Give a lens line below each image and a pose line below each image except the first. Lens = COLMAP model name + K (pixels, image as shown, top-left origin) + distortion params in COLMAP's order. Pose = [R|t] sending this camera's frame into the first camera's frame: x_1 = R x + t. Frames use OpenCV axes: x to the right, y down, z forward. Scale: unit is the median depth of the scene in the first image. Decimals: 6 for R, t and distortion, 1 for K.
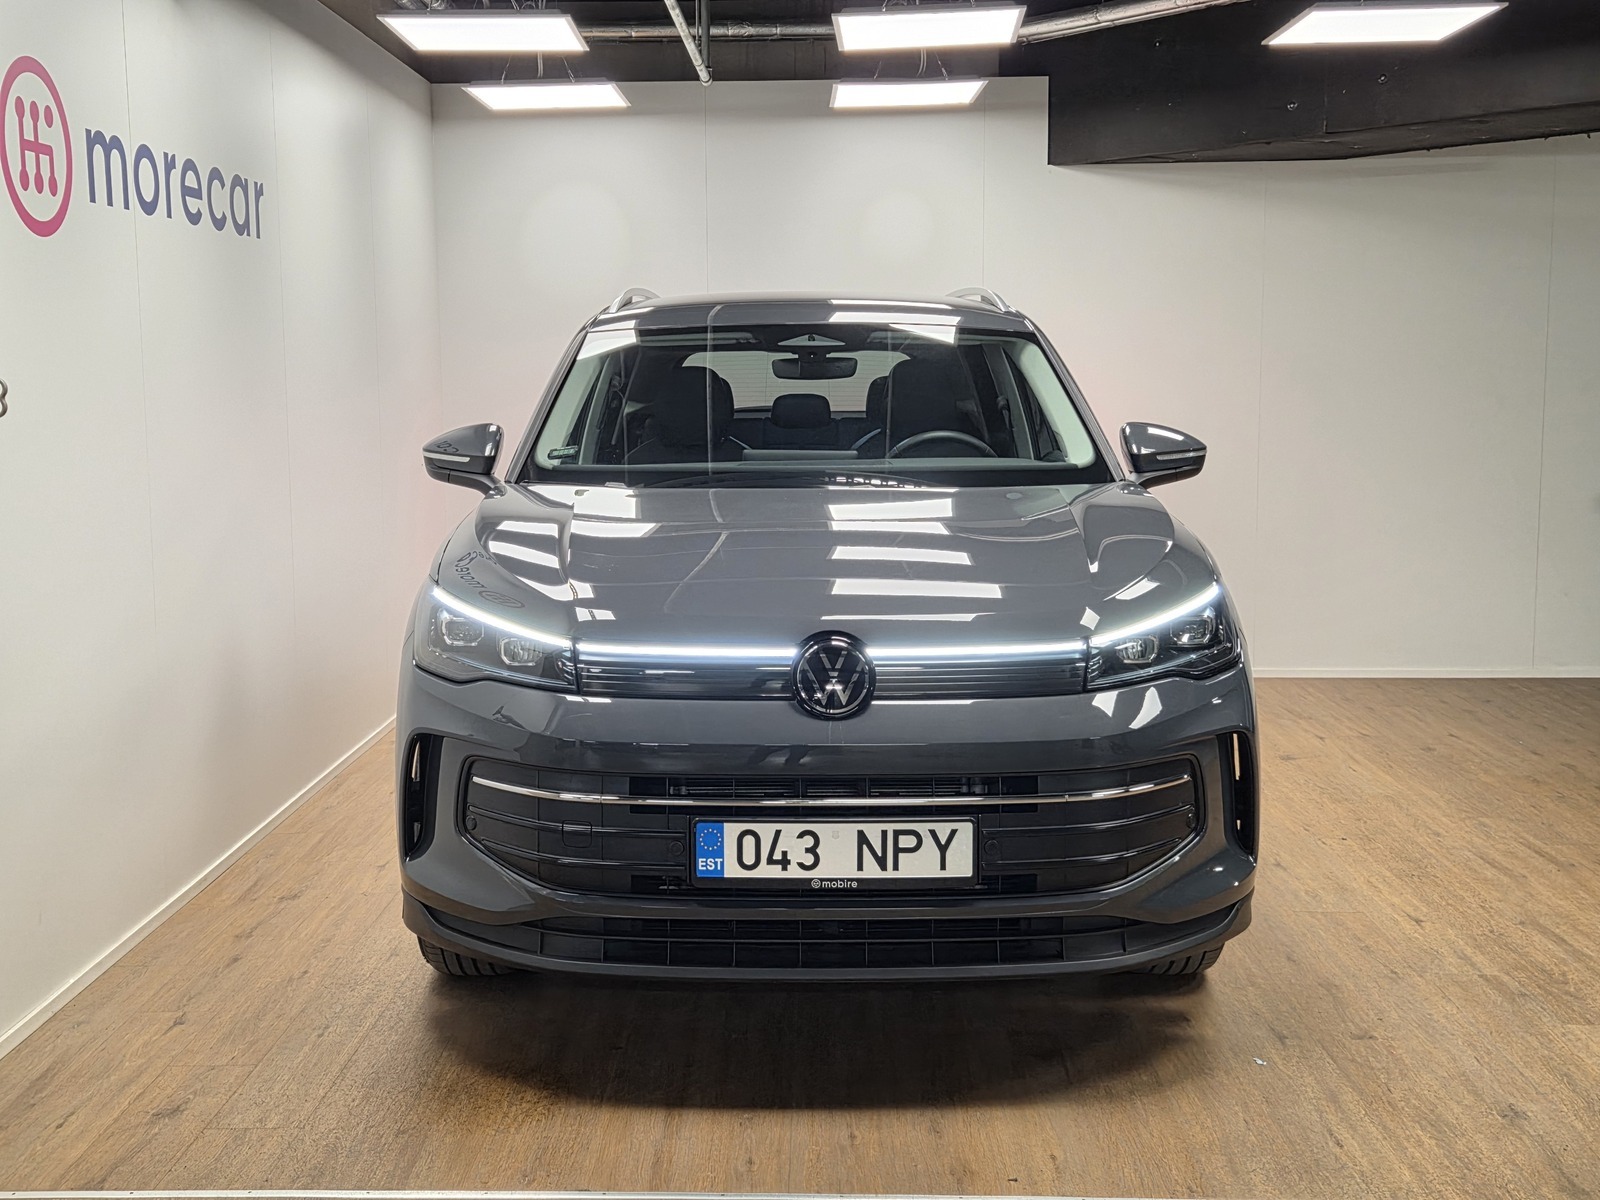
lens RADIAL K [[1881.0, 0, 802.1], [0, 1881.0, 589.9], [0, 0, 1]] dist [0.062992, -0.030177]
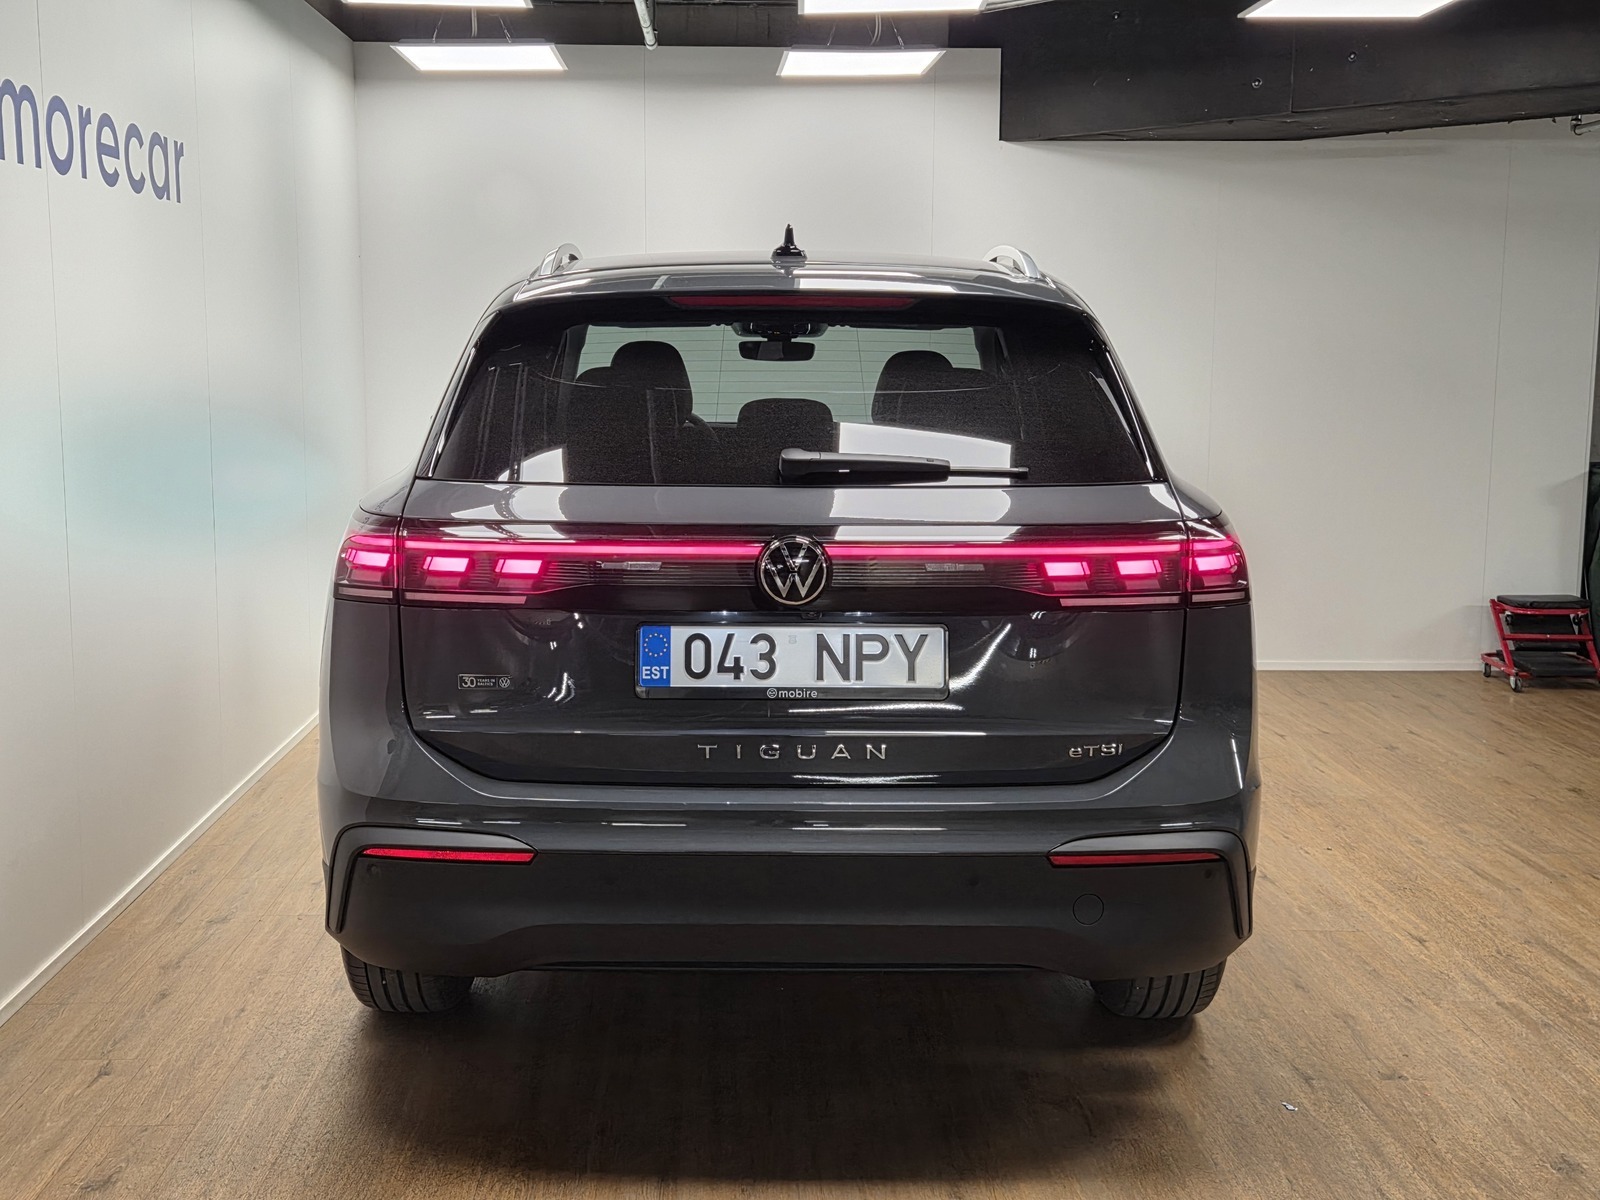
lens RADIAL K [[1853.0, 0, 800.0], [0, 1853.0, 600.0], [0, 0, 1]] dist [0.104361, -0.157310]
pose [[0.998387, 0.004334, 0.056609, -0.041743], [-0.005475, 0.999785, 0.020024, -0.014155], [-0.056510, -0.020302, 0.998196, 0.078706]]
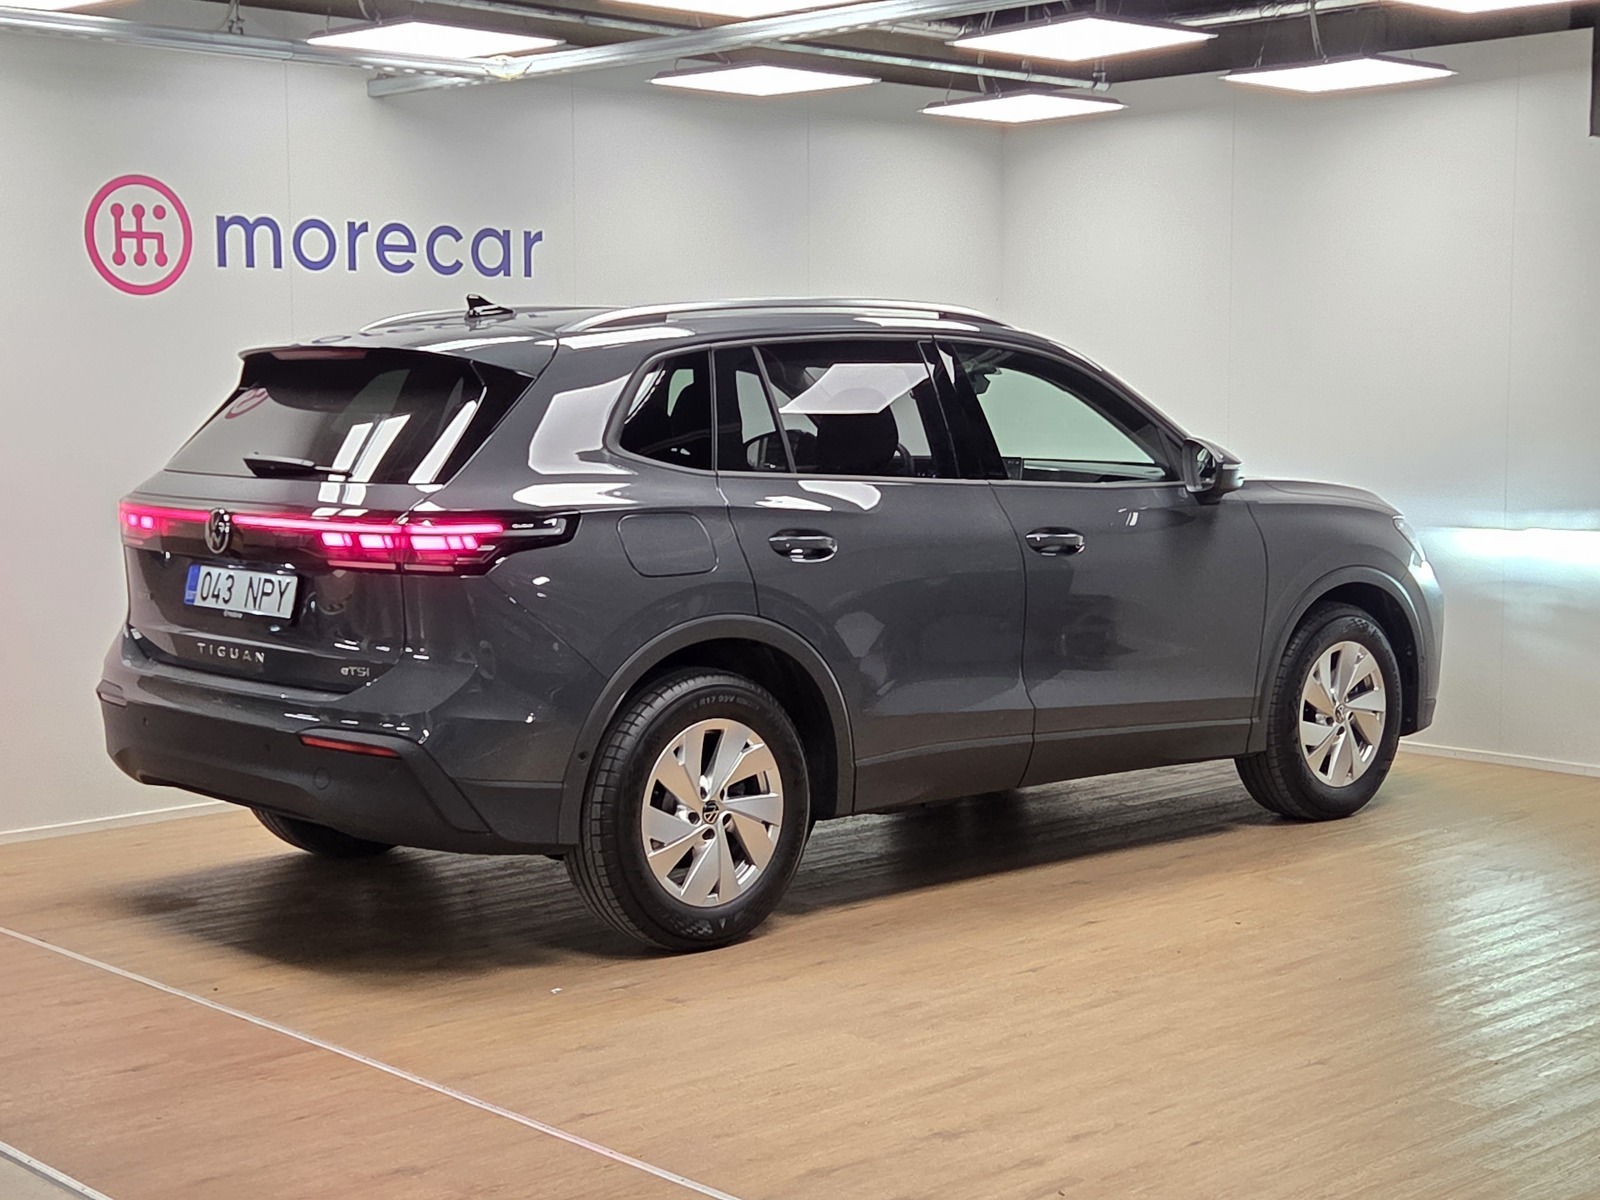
lens RADIAL K [[2538.2, 0, 800.0], [0, 2538.2, 600.0], [0, 0, 1]] dist [0.046562, 0.155565]
pose [[0.706160, 0.070566, -0.704527, 1.142694], [-0.088444, 0.996019, 0.011113, -0.017144], [0.702507, 0.054464, 0.709590, -0.014068]]
